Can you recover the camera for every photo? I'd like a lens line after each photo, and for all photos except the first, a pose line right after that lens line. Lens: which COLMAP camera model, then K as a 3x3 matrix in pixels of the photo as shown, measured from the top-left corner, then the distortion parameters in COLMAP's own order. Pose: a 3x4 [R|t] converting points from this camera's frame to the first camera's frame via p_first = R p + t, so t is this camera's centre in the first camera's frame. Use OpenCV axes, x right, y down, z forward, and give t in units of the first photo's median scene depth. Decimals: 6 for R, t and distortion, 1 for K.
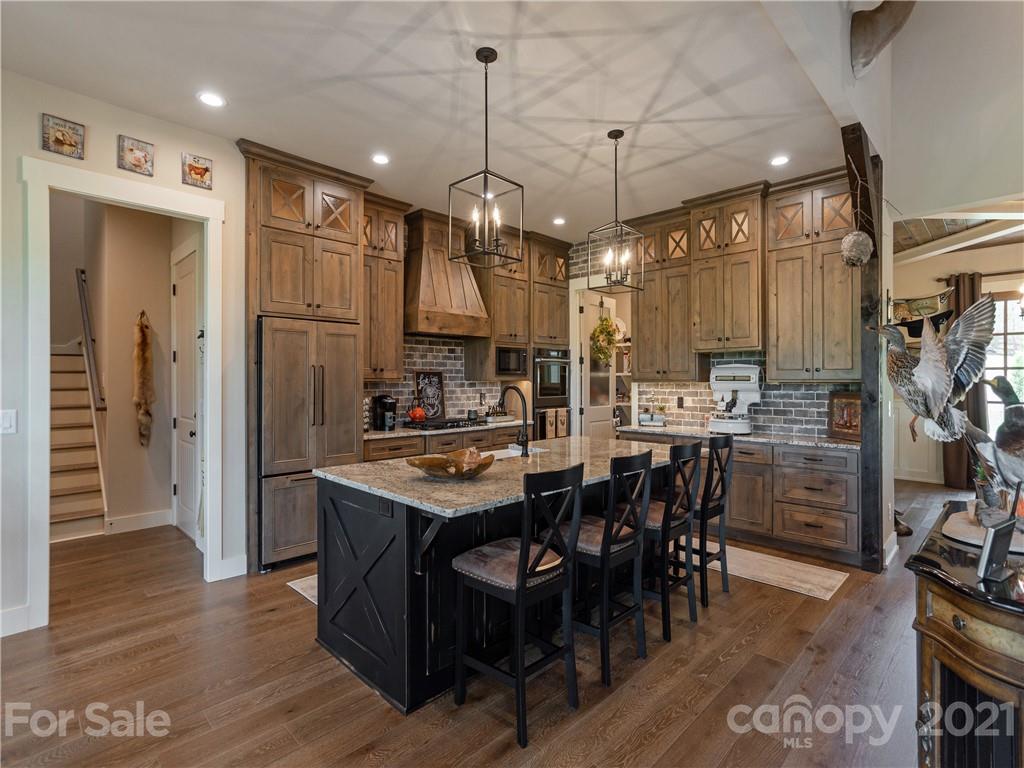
lens RADIAL K [[496.8, 0, 512.9], [0, 496.8, 375.7], [0, 0, 1]] dist [-0.002425, 0.004503]
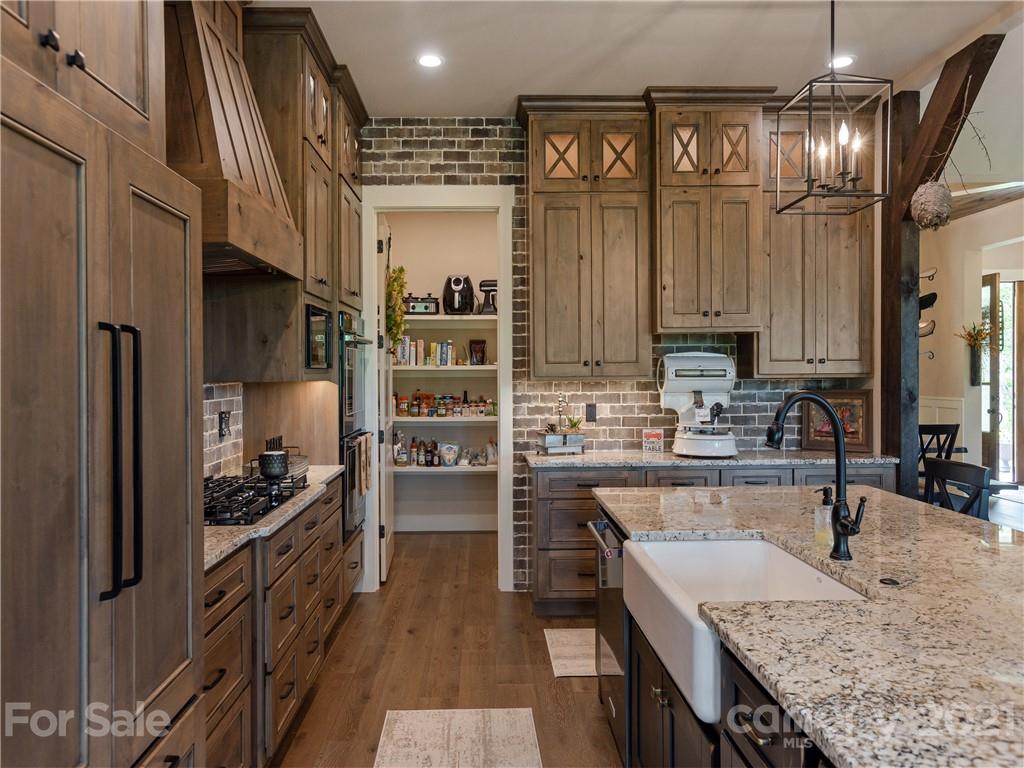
lens RADIAL K [[692.1, 0, 510.1], [0, 692.1, 383.8], [0, 0, 1]] dist [-0.008564, -0.001131]
pose [[0.706352, -0.012481, 0.707751, -0.373661], [0.002114, 0.999877, 0.015524, 0.004286], [-0.707858, -0.009469, 0.706291, 0.486495]]
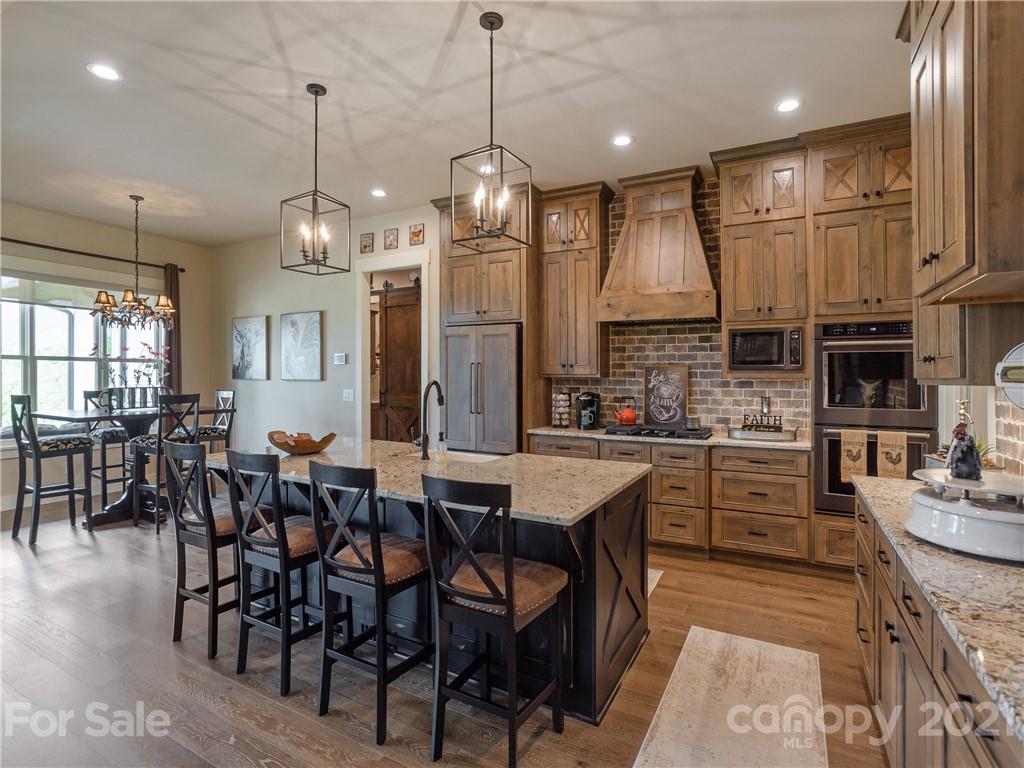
lens RADIAL K [[501.2, 0, 517.2], [0, 501.2, 379.5], [0, 0, 1]] dist [-0.016956, 0.000225]
pose [[0.295343, 0.006894, -0.955366, 0.611961], [-0.001189, 0.999976, 0.006849, 0.008347], [0.955390, -0.000887, 0.295345, 0.579360]]
